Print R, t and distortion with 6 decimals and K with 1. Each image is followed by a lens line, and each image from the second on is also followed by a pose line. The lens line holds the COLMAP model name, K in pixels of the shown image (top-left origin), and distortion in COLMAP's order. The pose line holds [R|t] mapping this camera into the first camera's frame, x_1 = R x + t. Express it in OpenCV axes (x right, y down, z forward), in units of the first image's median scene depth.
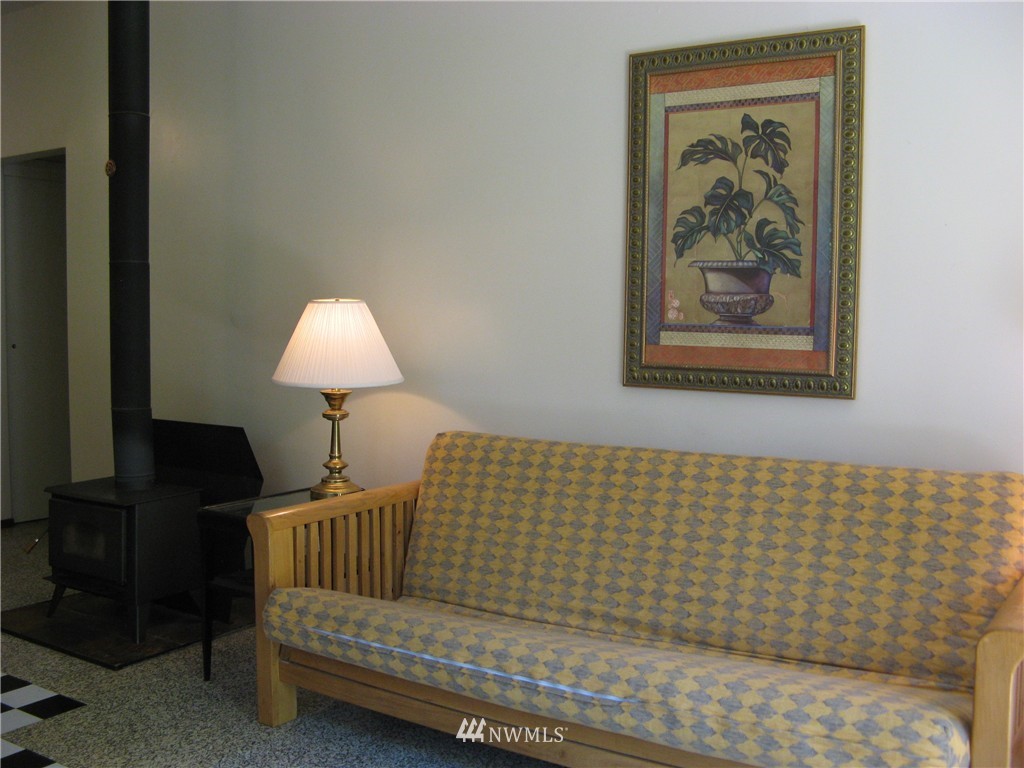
lens RADIAL K [[1069.9, 0, 512.0], [0, 1069.9, 384.0], [0, 0, 1]] dist [-0.190509, 0.227693]
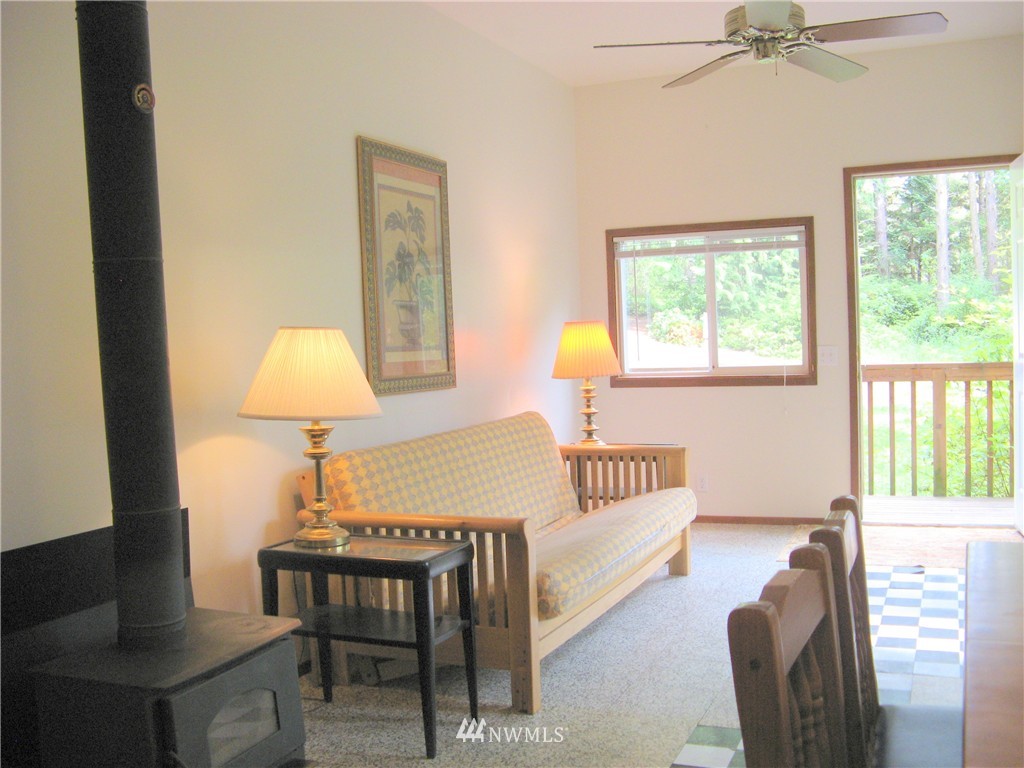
lens RADIAL K [[1069.9, 0, 512.0], [0, 1069.9, 384.0], [0, 0, 1]] dist [-0.190509, 0.227693]
pose [[-0.172094, -0.041147, 0.984221, -1.244123], [0.105942, 0.992559, 0.060020, -0.076197], [-0.979367, 0.114600, -0.166454, 1.115440]]
